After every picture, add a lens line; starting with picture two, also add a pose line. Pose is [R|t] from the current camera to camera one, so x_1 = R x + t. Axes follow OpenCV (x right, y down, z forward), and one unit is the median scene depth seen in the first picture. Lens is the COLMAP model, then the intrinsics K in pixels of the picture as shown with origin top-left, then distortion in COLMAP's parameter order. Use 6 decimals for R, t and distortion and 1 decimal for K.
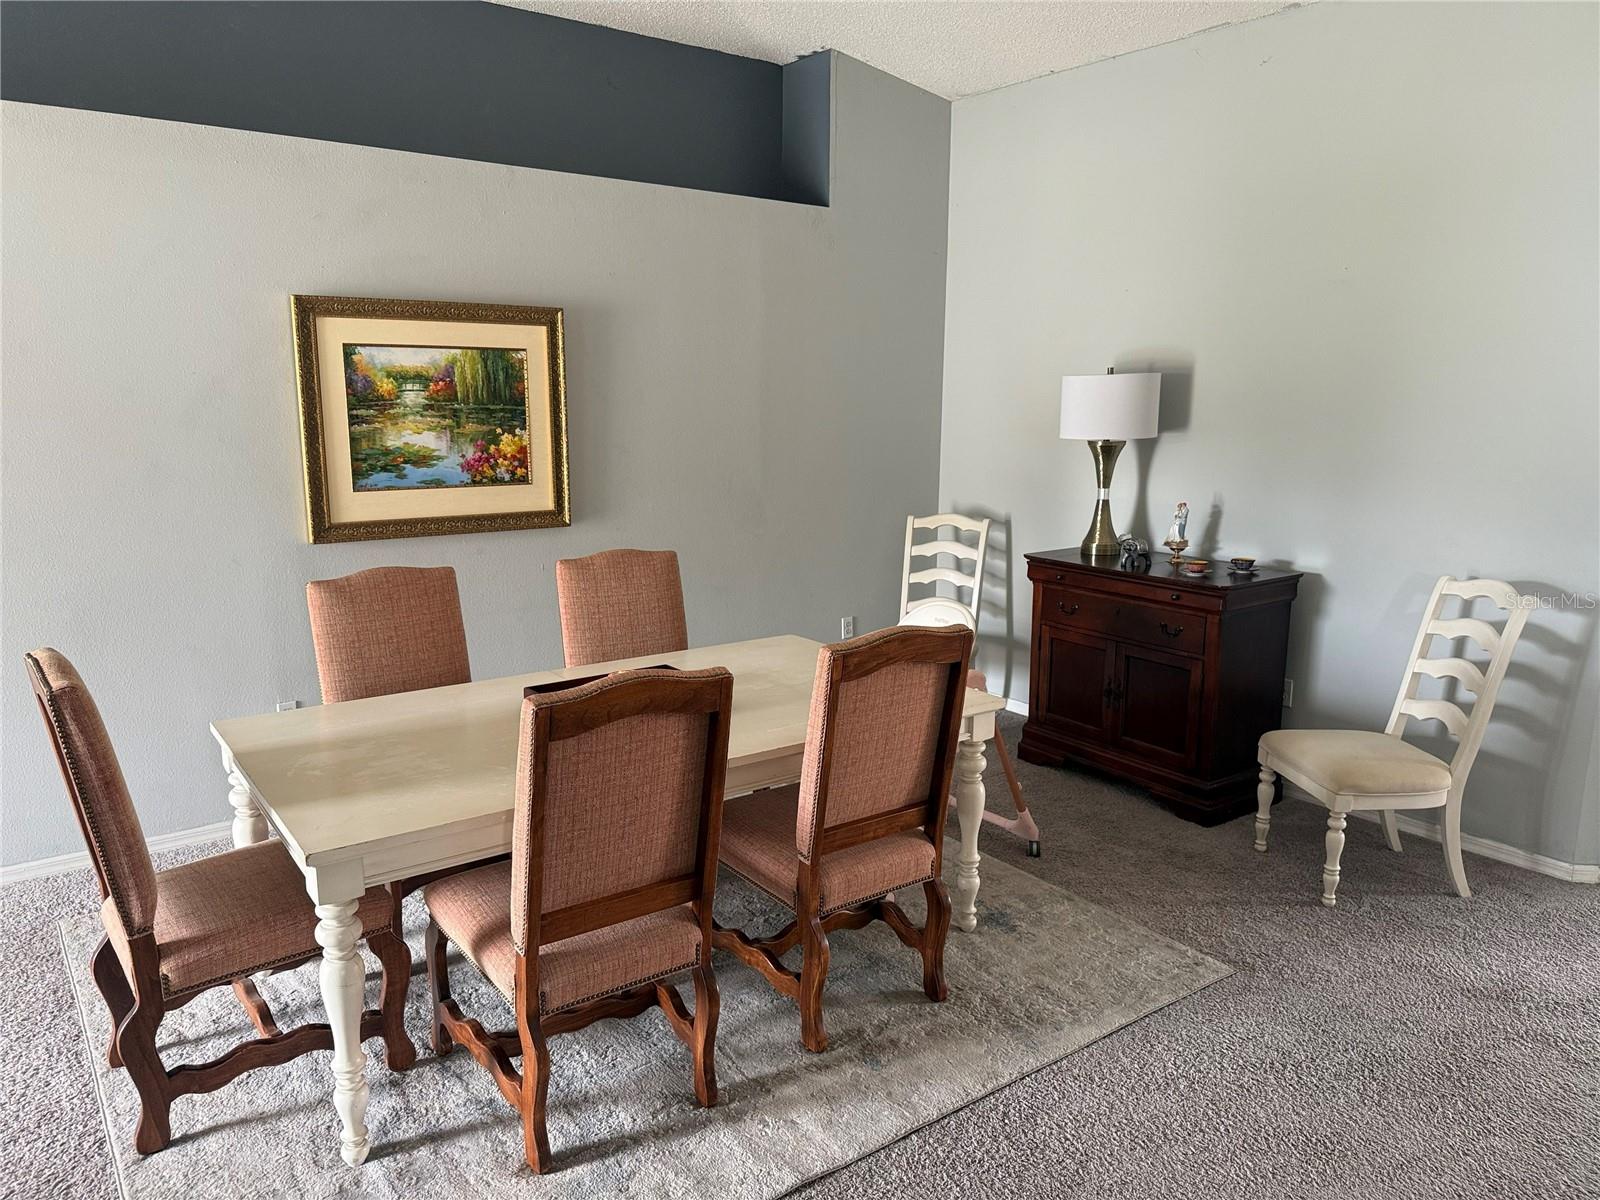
lens RADIAL K [[1145.5, 0, 802.1], [0, 1145.5, 608.8], [0, 0, 1]] dist [0.064923, -0.090506]
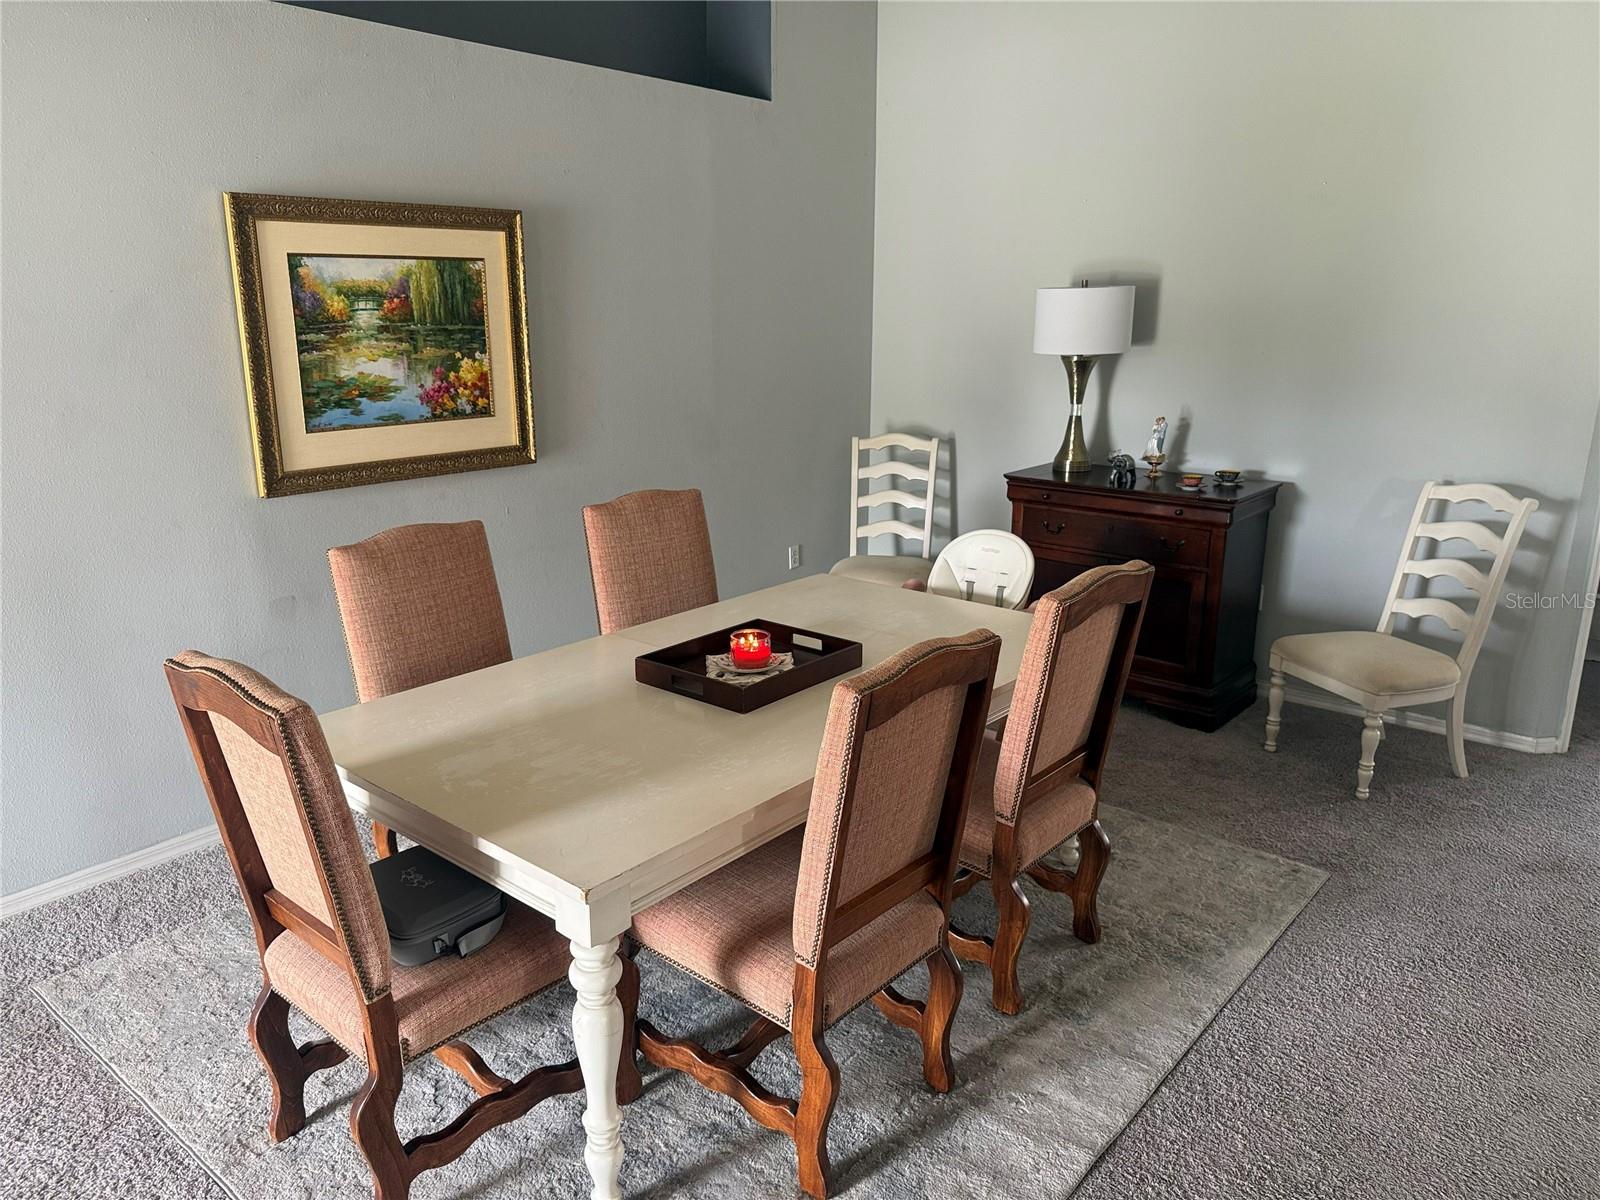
lens RADIAL K [[1145.5, 0, 811.9], [0, 1145.5, 608.3], [0, 0, 1]] dist [0.064923, -0.090506]
pose [[0.969797, -0.067182, 0.234478, -0.245637], [0.048566, 0.995257, 0.084289, -0.028665], [-0.239029, -0.070356, 0.968460, 0.093527]]
